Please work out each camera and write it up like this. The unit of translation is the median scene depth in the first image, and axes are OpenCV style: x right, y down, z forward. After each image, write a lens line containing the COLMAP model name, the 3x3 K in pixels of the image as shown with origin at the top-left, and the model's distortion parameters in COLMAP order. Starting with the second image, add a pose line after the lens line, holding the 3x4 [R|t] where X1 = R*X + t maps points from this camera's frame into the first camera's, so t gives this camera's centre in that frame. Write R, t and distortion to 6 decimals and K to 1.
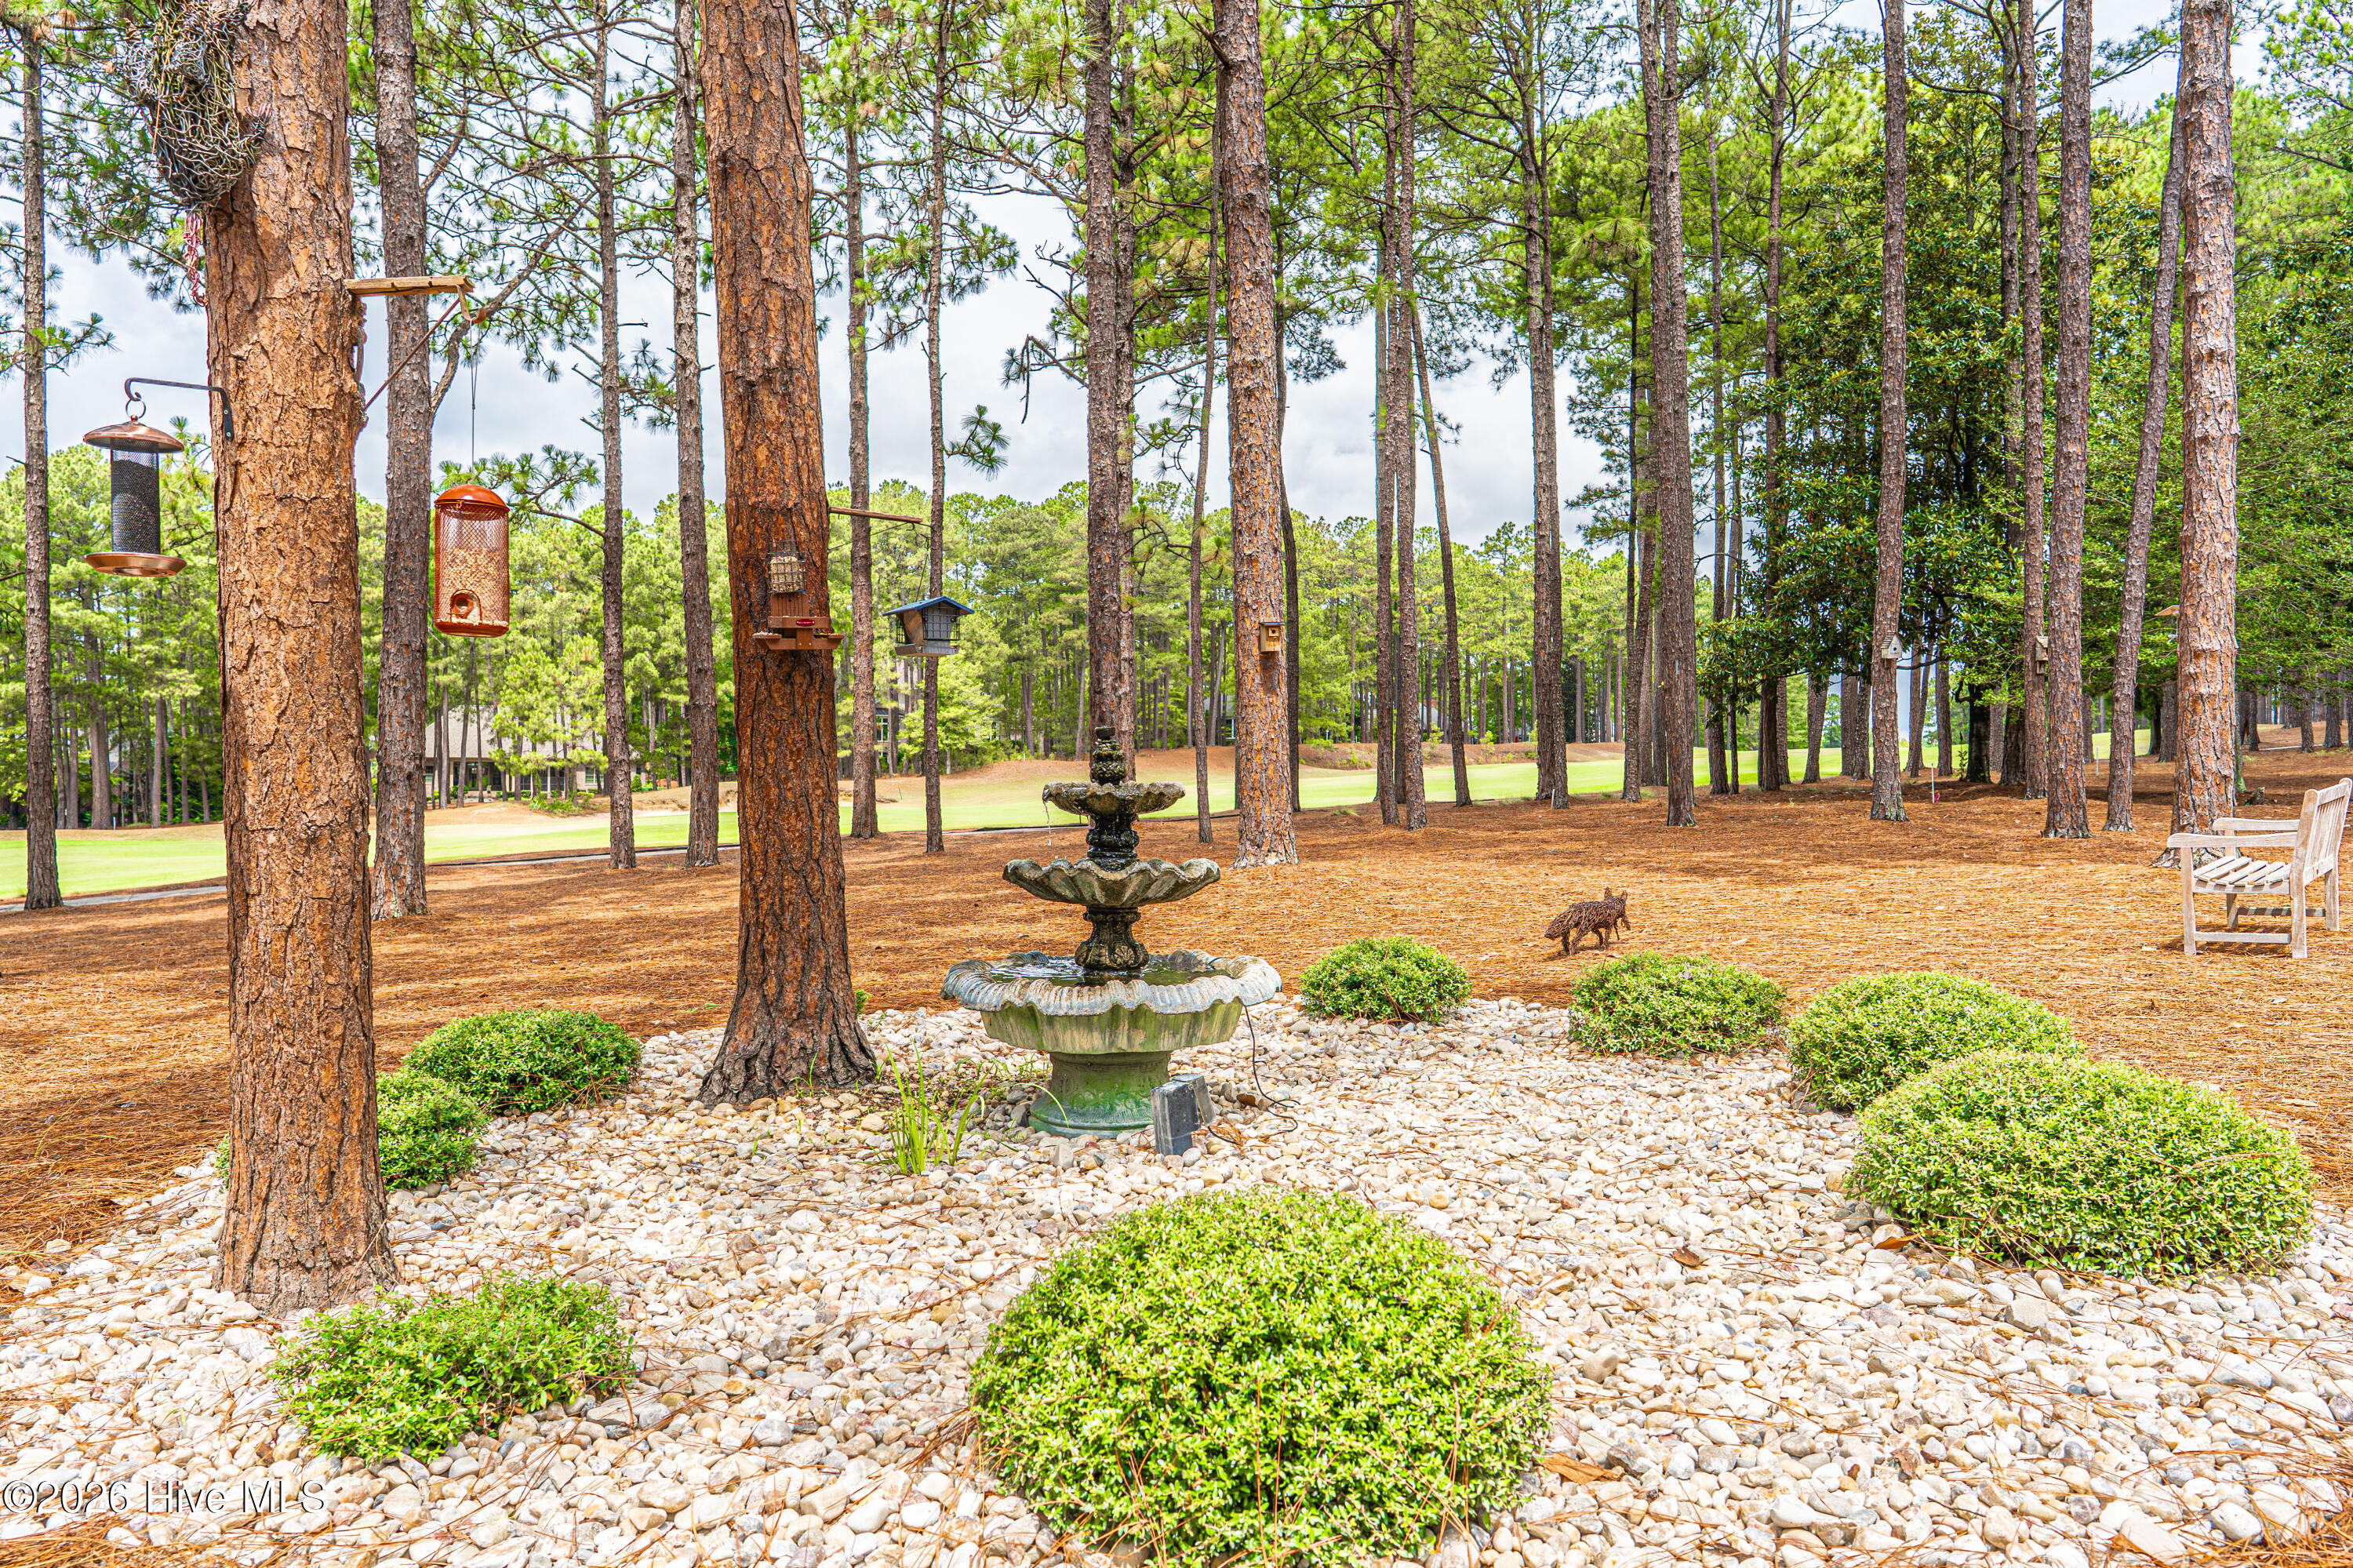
lens RADIAL K [[1581.0, 0, 1174.8], [0, 1581.0, 781.3], [0, 0, 1]] dist [0.001813, -0.000910]
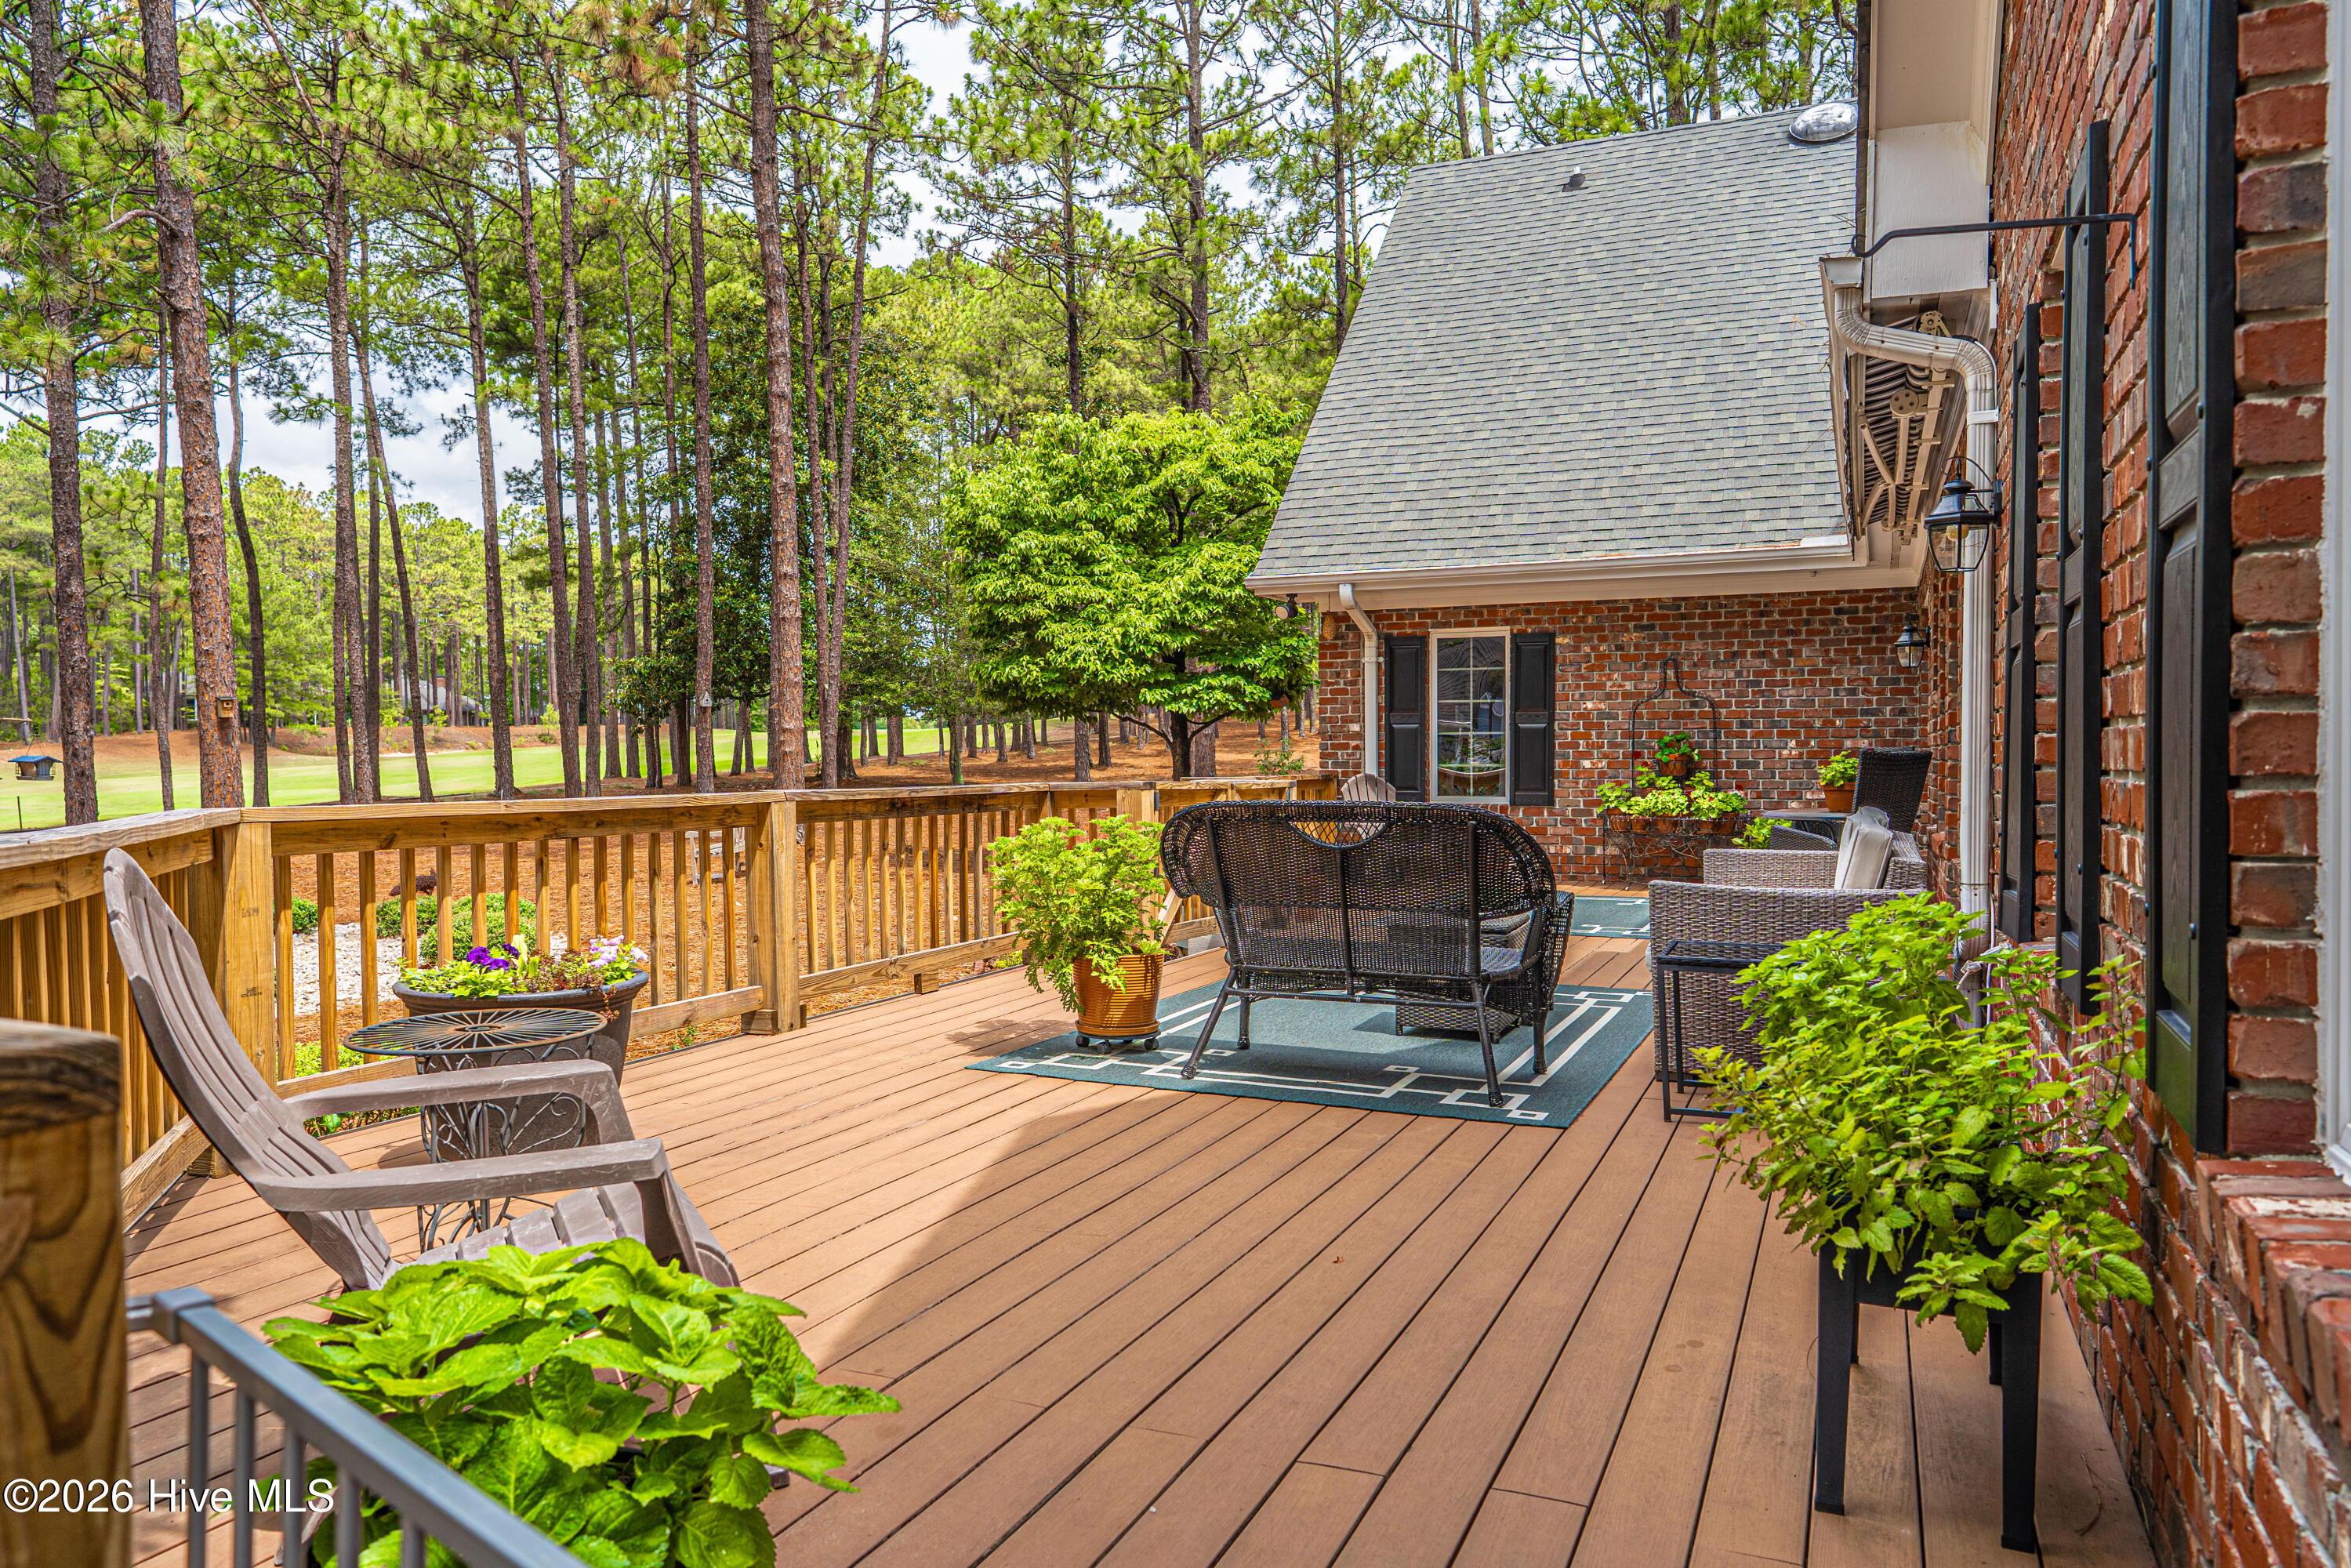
lens RADIAL K [[1579.7, 0, 1125.3], [0, 1579.7, 794.8], [0, 0, 1]] dist [0.001813, -0.000910]
pose [[0.843321, -0.030629, 0.536537, -0.009633], [0.018934, 0.999448, 0.027296, -0.015871], [-0.537077, -0.012861, 0.843435, -0.273848]]
